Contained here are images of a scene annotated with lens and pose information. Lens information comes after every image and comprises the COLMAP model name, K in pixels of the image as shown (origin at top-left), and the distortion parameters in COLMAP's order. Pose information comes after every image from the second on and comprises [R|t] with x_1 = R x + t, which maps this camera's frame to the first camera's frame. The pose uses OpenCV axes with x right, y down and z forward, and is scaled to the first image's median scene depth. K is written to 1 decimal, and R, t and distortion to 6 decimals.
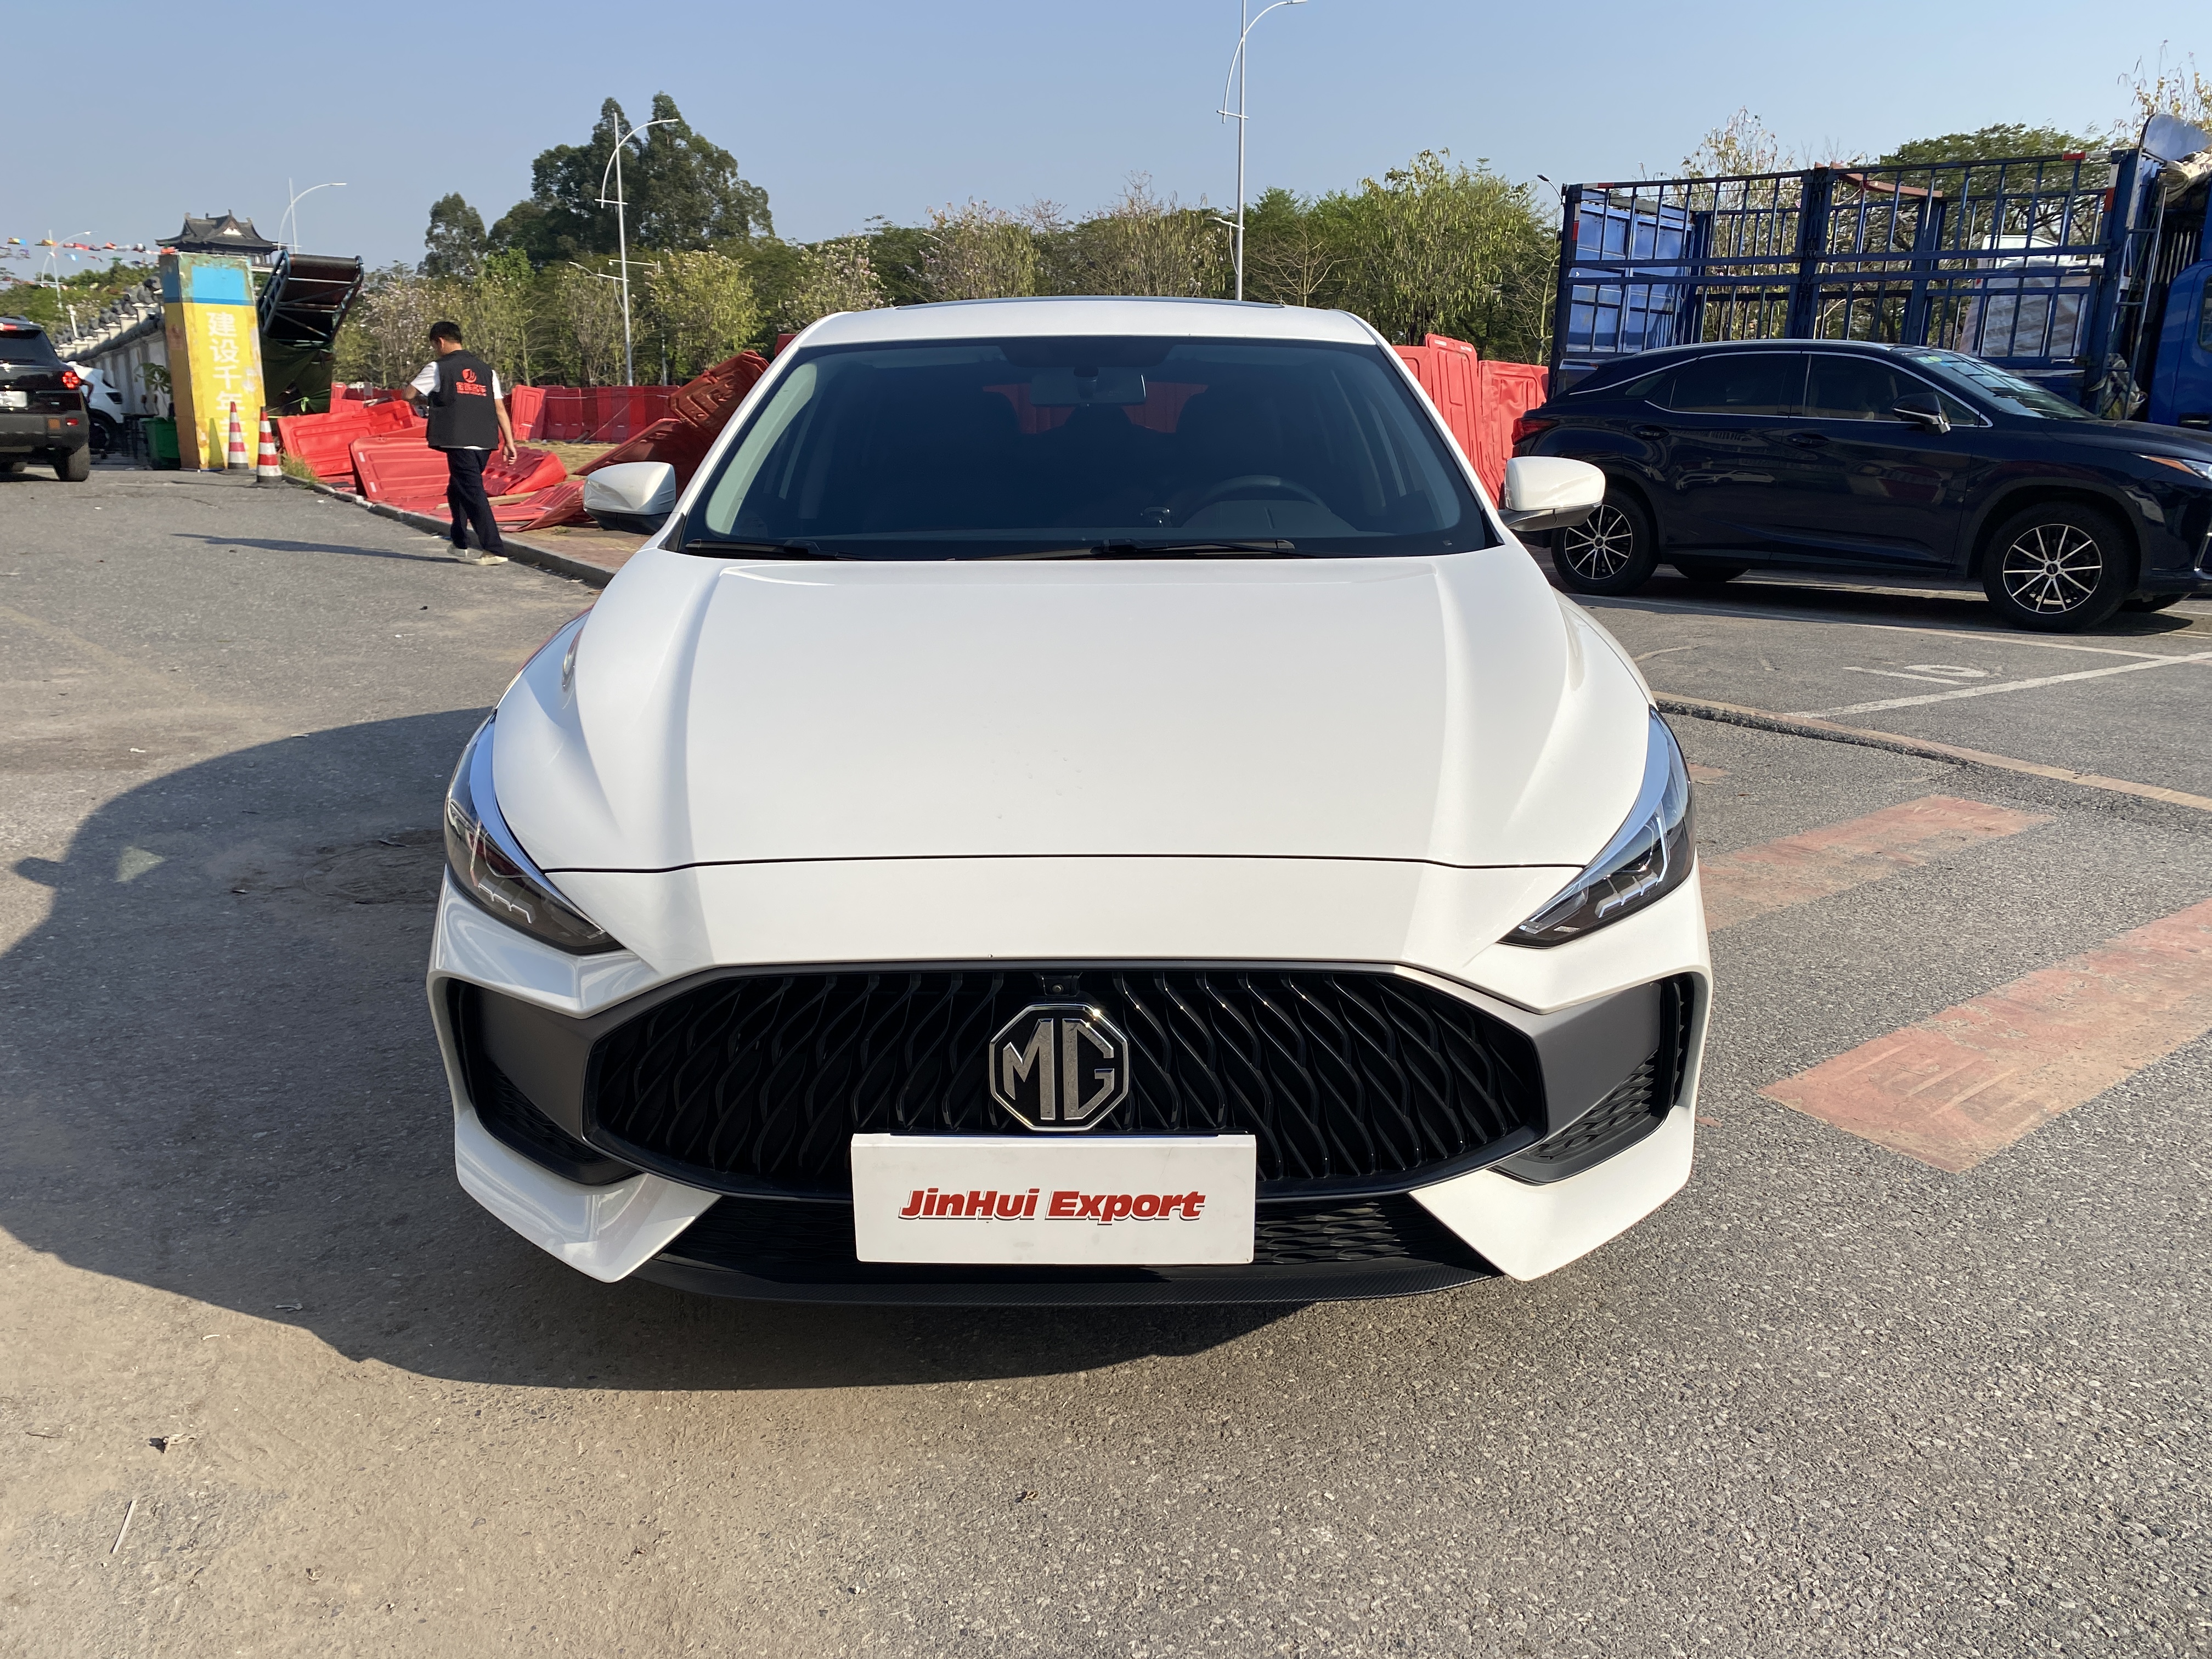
lens RADIAL K [[1715.1, 0, 1090.5], [0, 1715.1, 851.3], [0, 0, 1]] dist [0.029942, -0.027433]
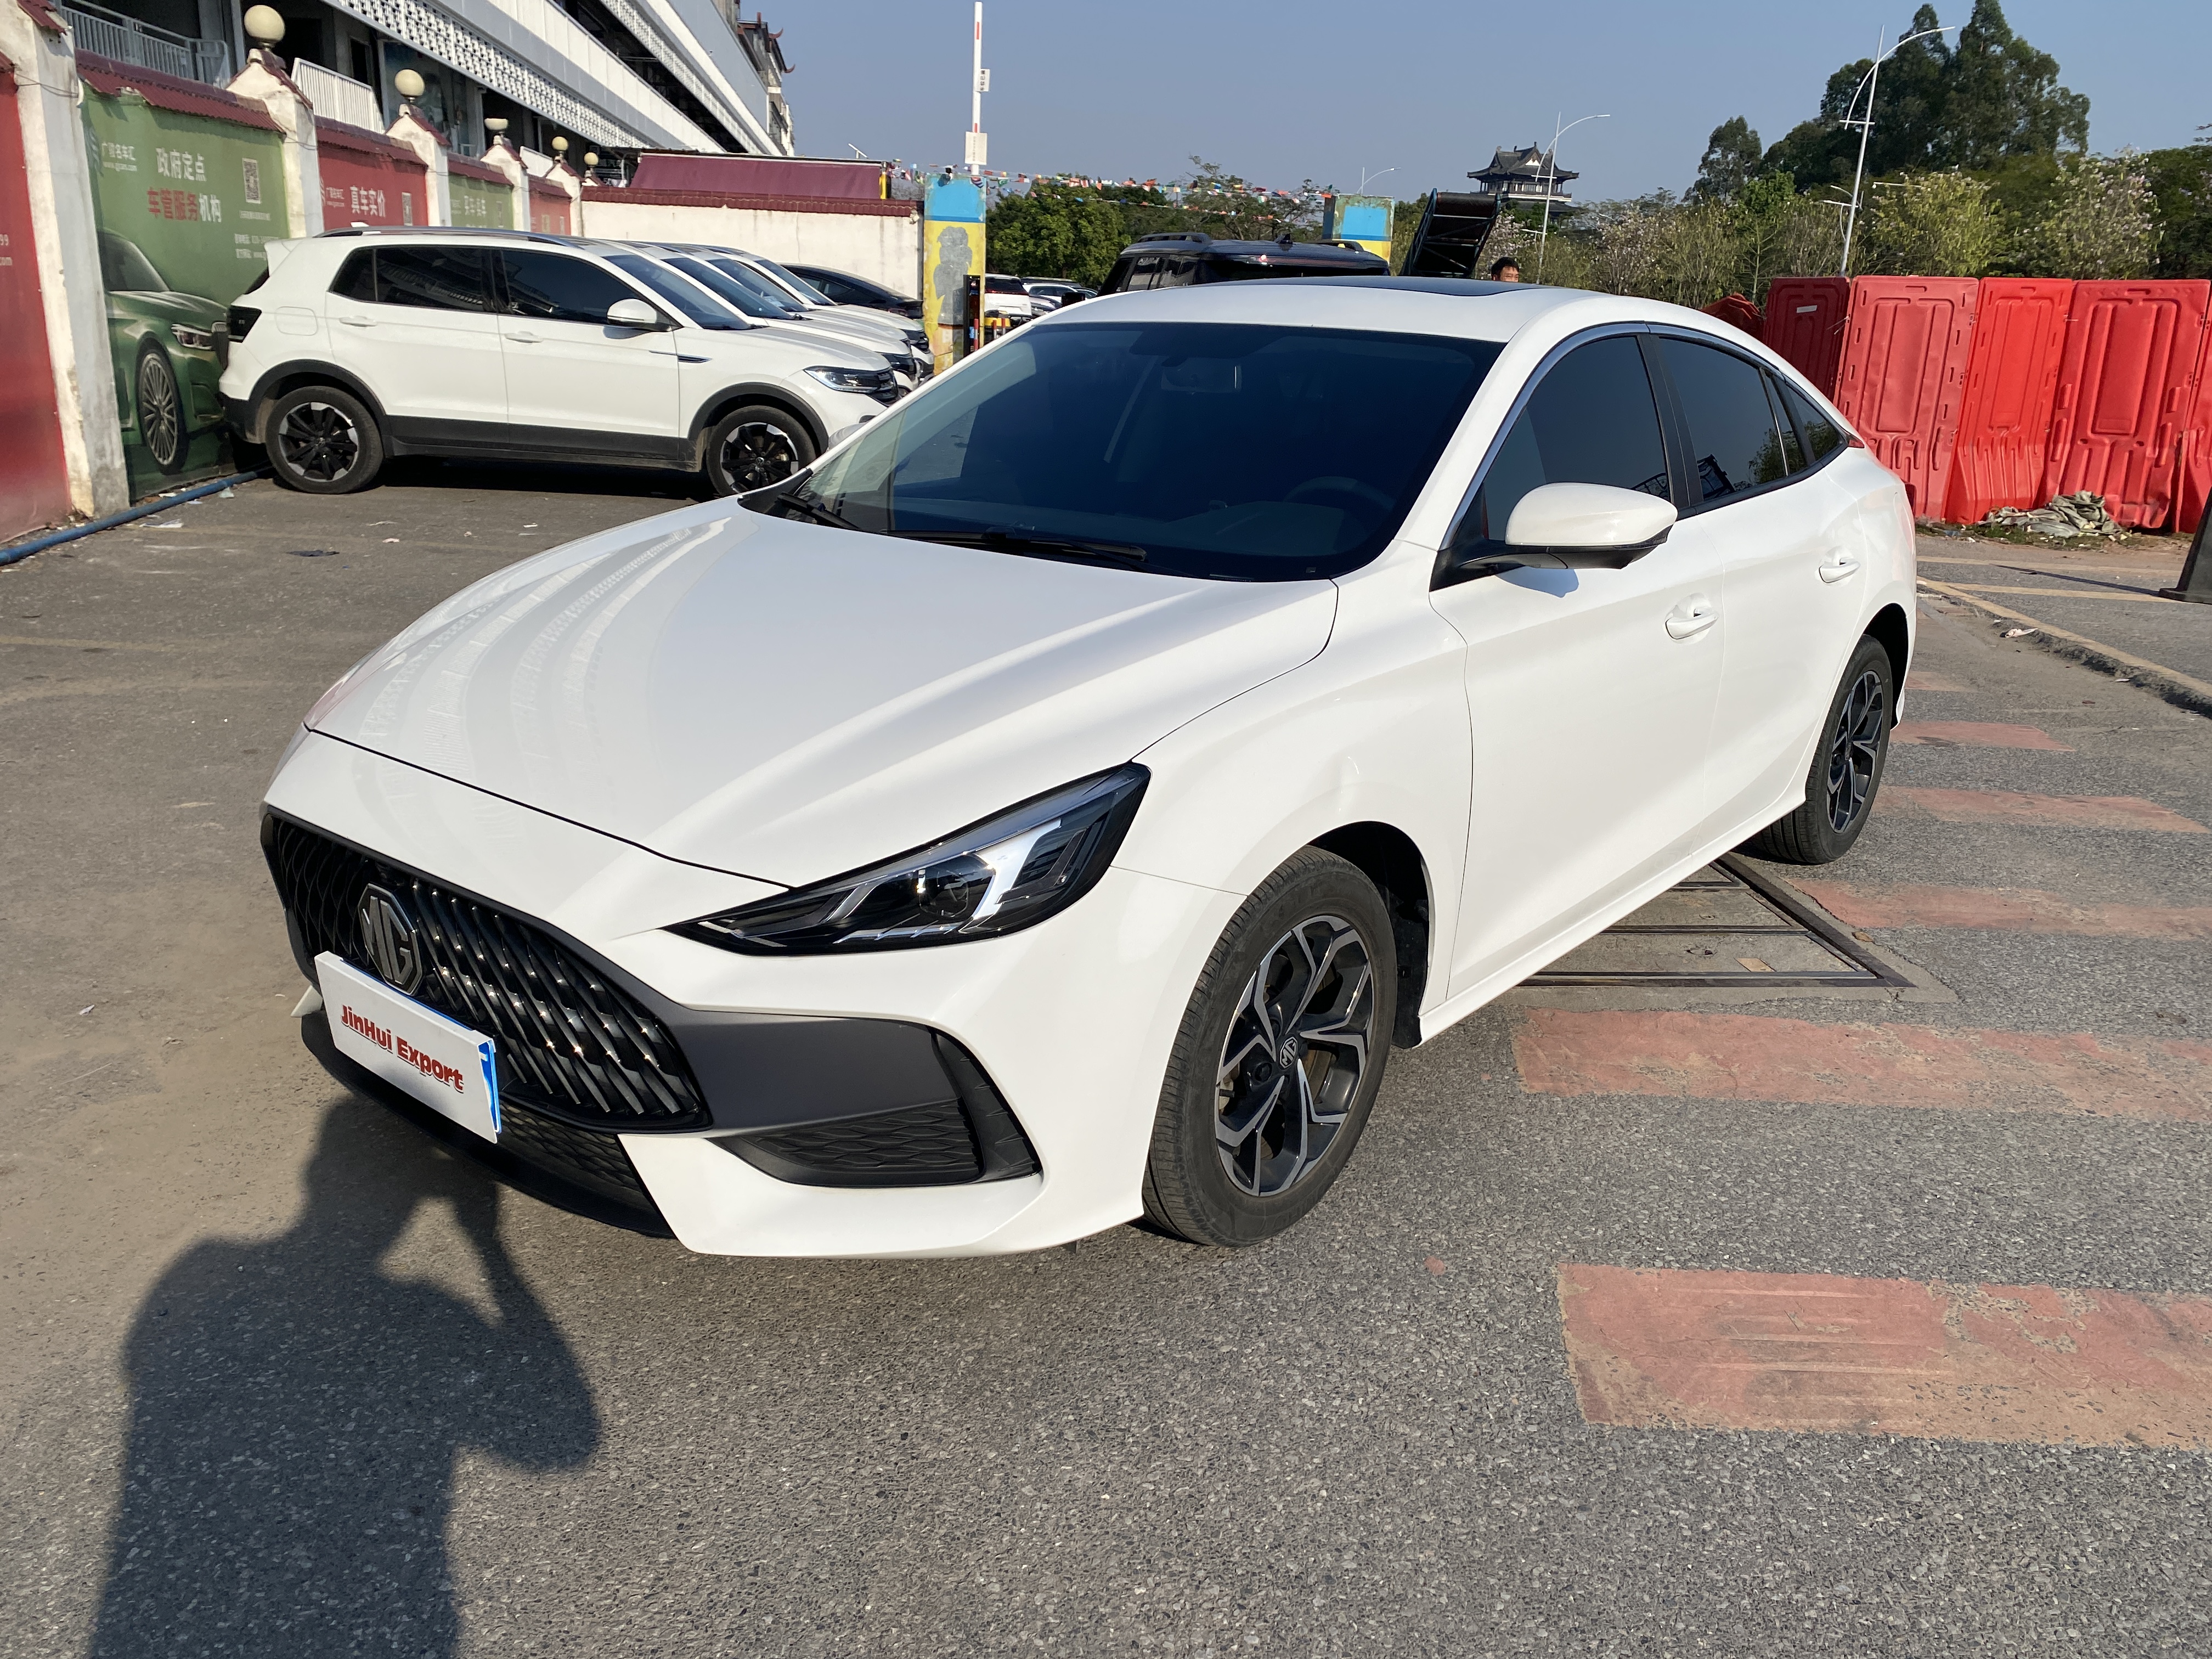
lens RADIAL K [[1715.1, 0, 1090.5], [0, 1715.1, 851.3], [0, 0, 1]] dist [0.029942, -0.027433]
pose [[0.767243, 0.218456, -0.603005, 0.310330], [-0.194522, 0.975178, 0.105782, -0.045539], [0.611145, 0.036137, 0.790693, 0.092511]]
